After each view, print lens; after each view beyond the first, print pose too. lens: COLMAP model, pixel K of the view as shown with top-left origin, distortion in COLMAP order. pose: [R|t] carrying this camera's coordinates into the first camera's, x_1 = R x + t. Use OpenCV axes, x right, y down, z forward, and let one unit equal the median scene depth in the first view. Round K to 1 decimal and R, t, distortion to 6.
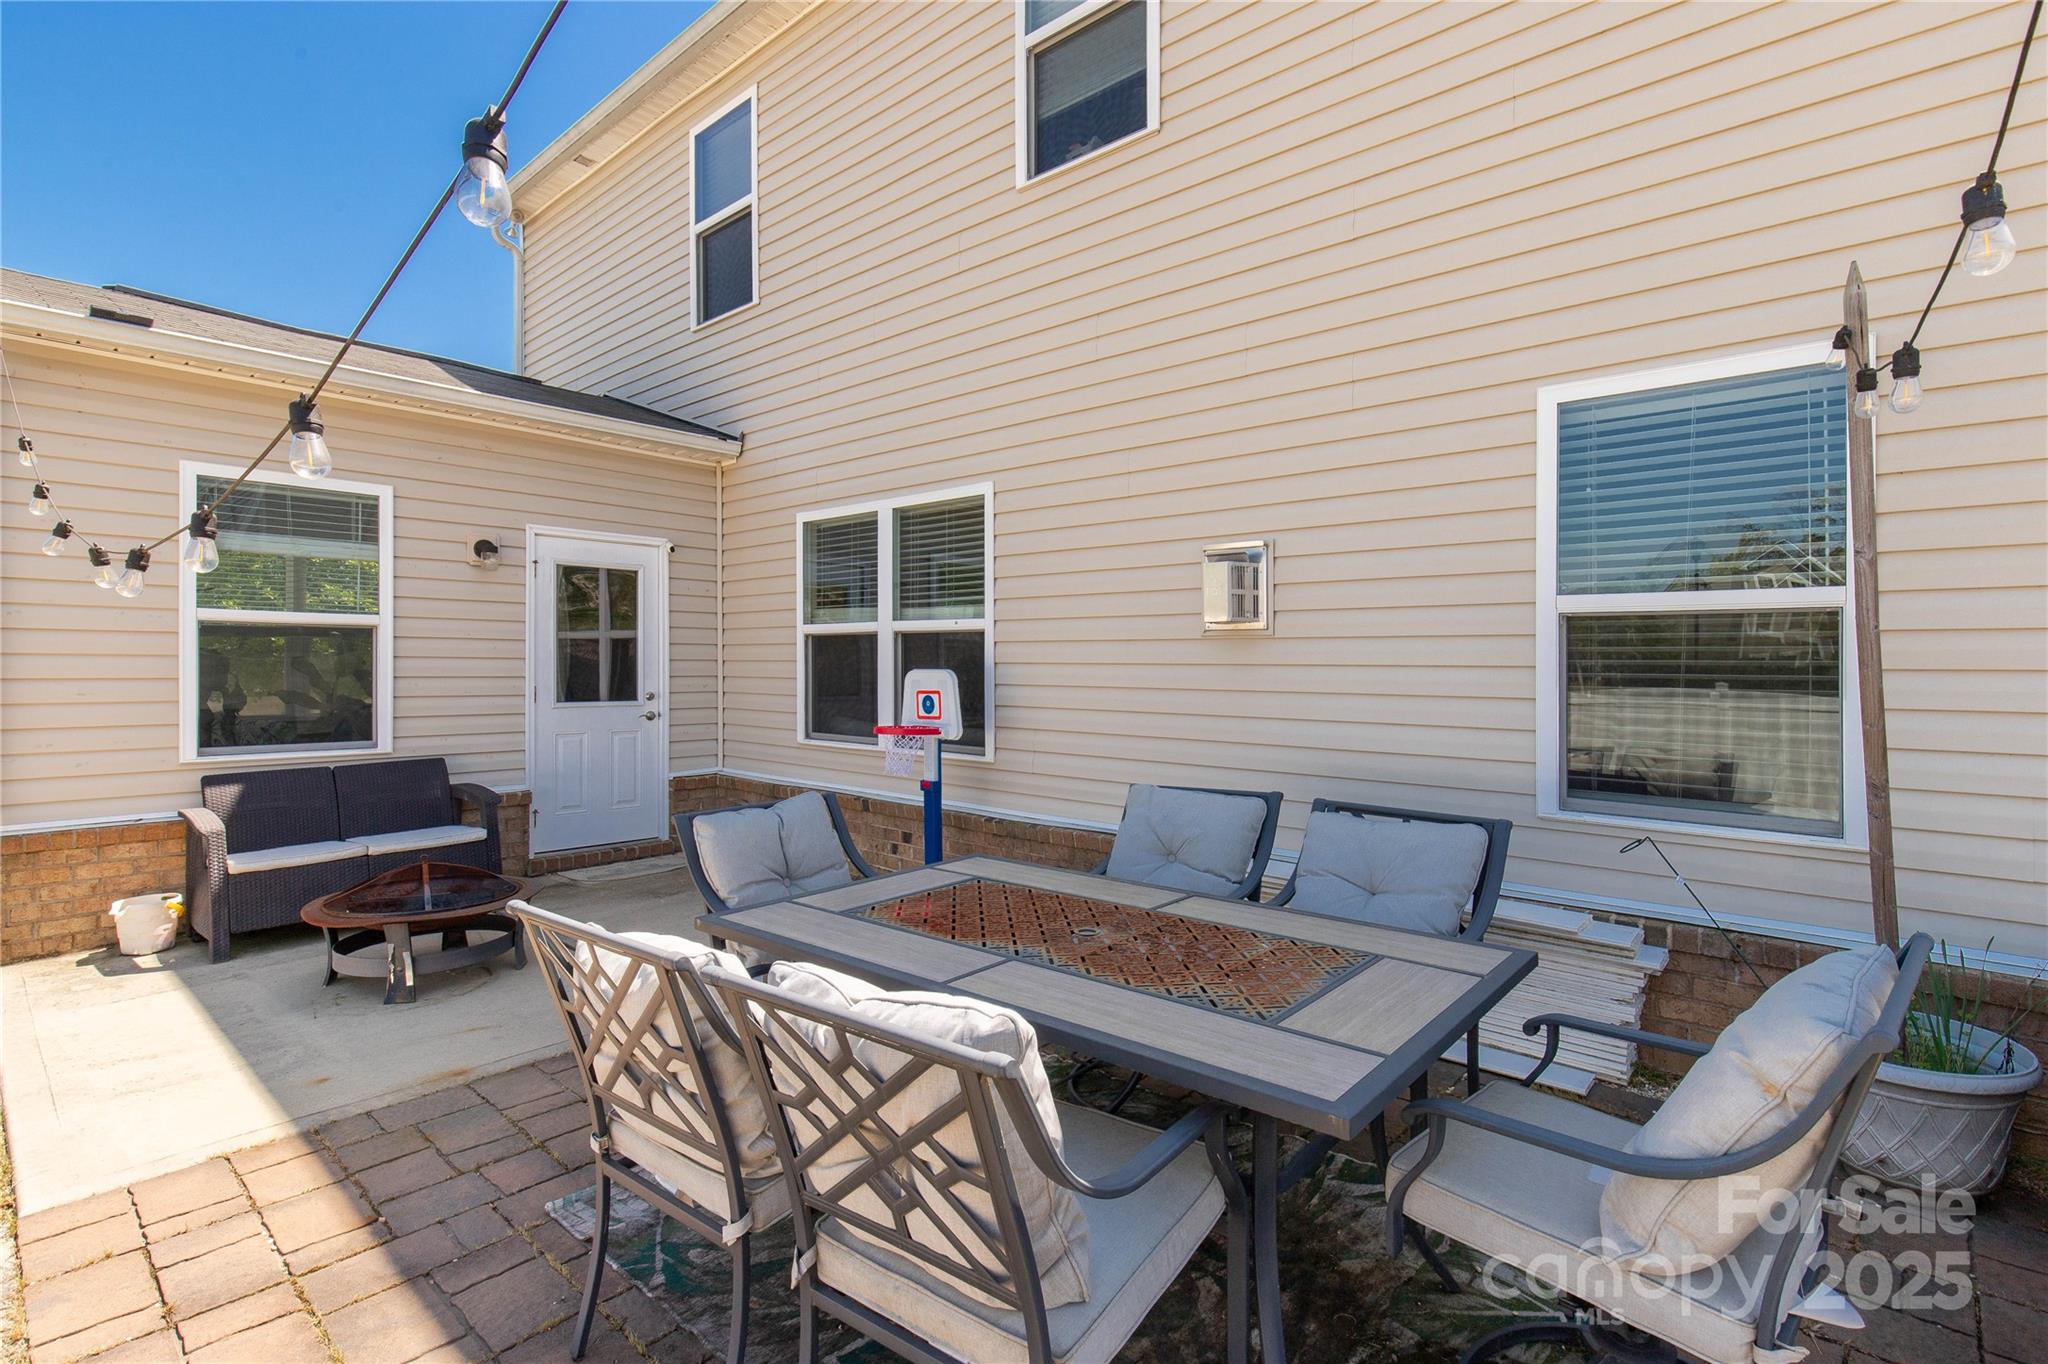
lens RADIAL K [[943.6, 0, 1033.4], [0, 943.6, 671.8], [0, 0, 1]] dist [0.000878, 0.000008]
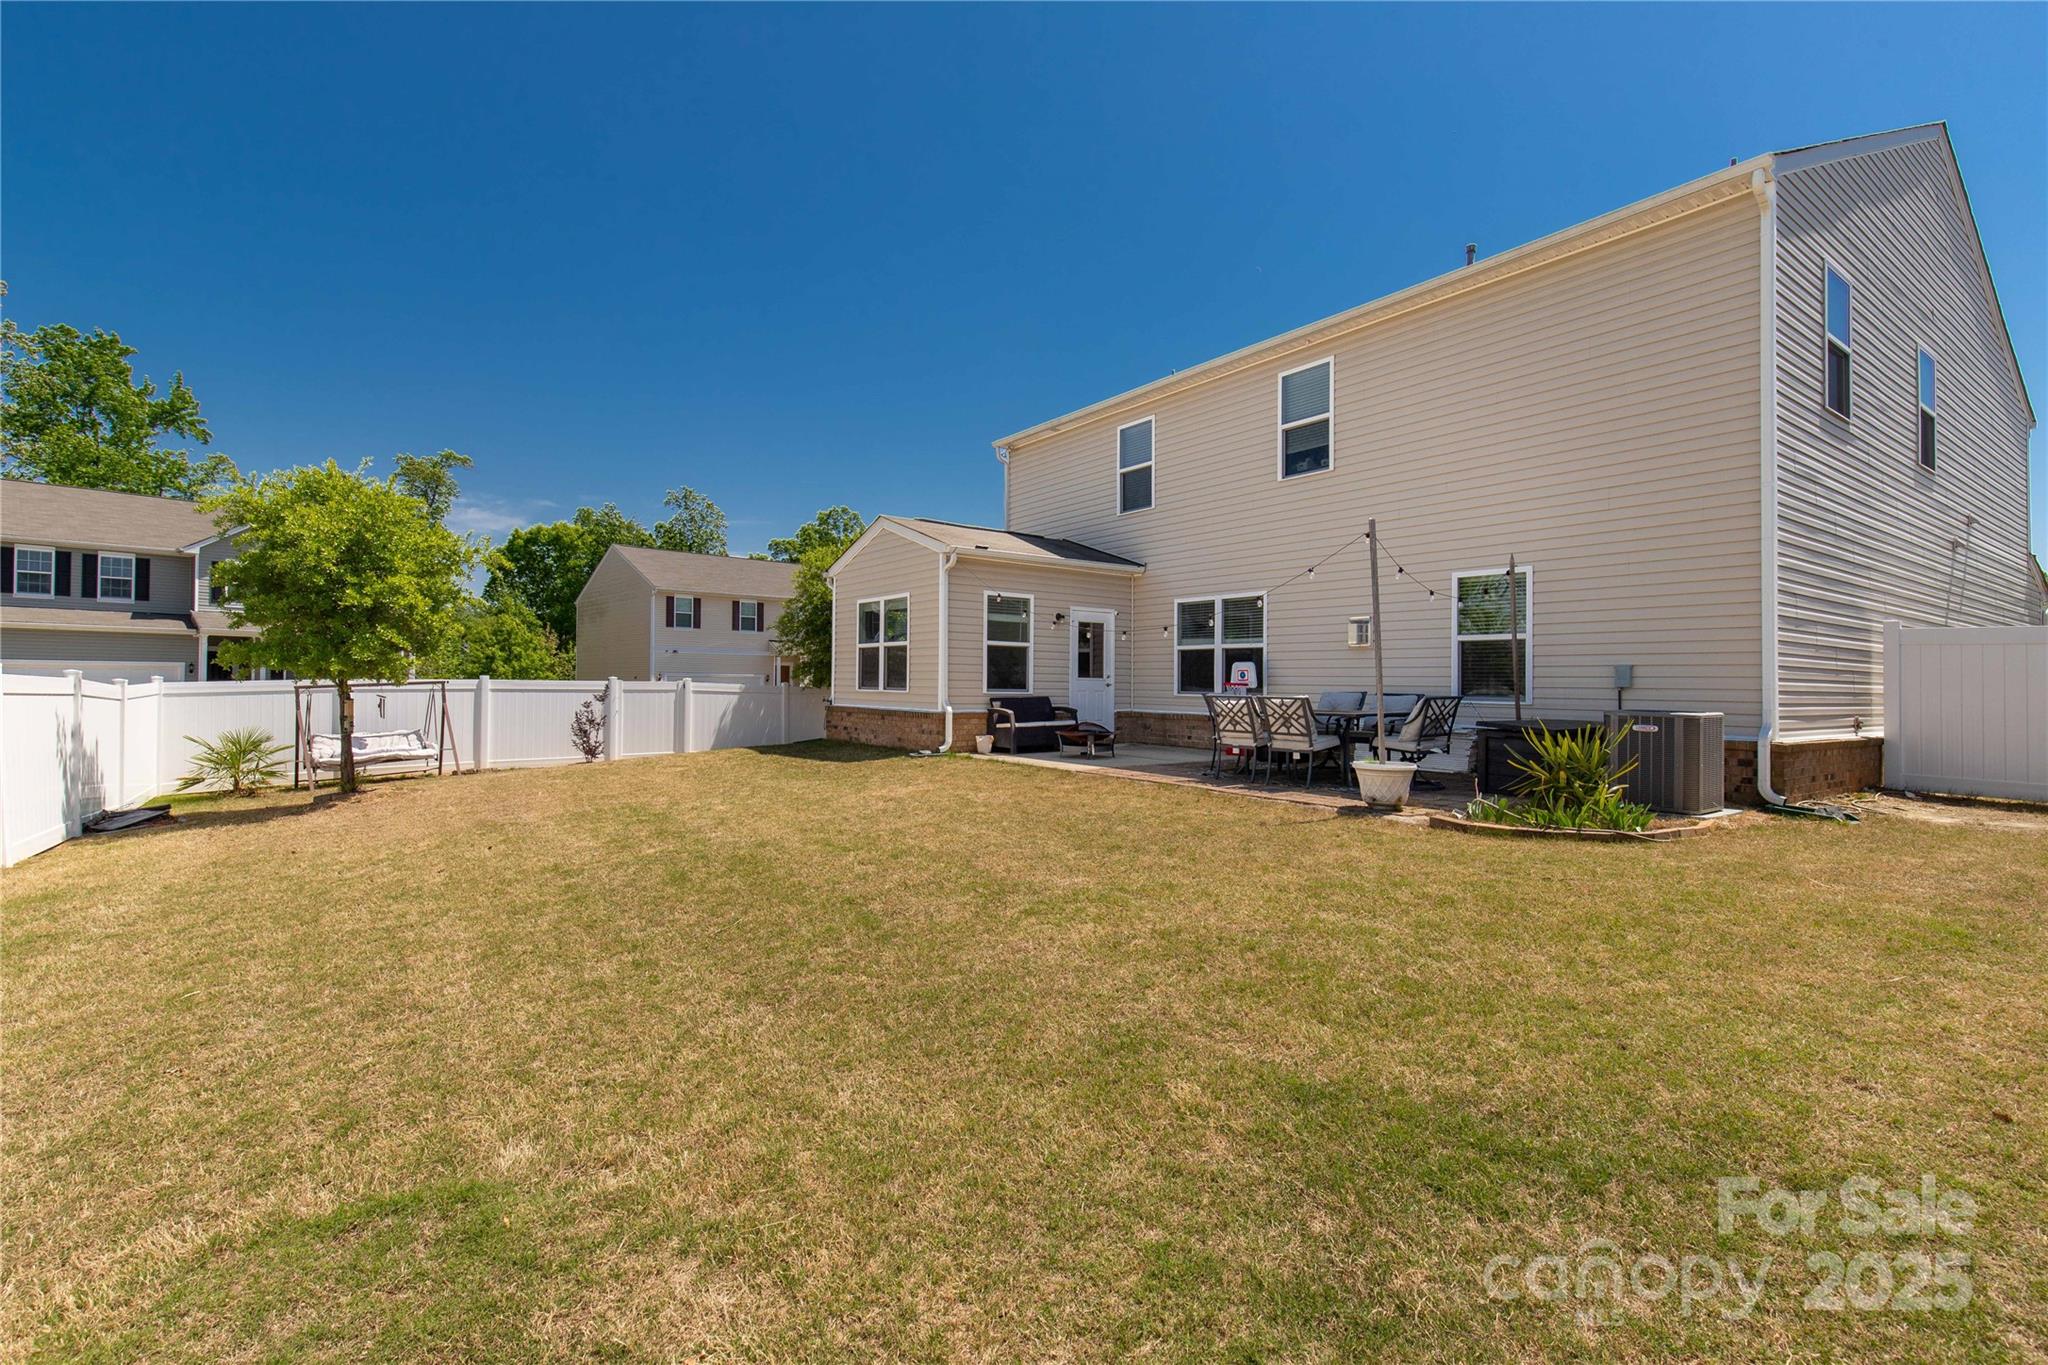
lens RADIAL K [[943.6, 0, 1011.1], [0, 943.6, 683.4], [0, 0, 1]] dist [0.000878, 0.000008]
pose [[0.977975, 0.005413, -0.208652, -0.180901], [-0.008097, 0.999895, -0.012013, 0.088492], [0.208565, 0.013438, 0.977916, -1.628479]]
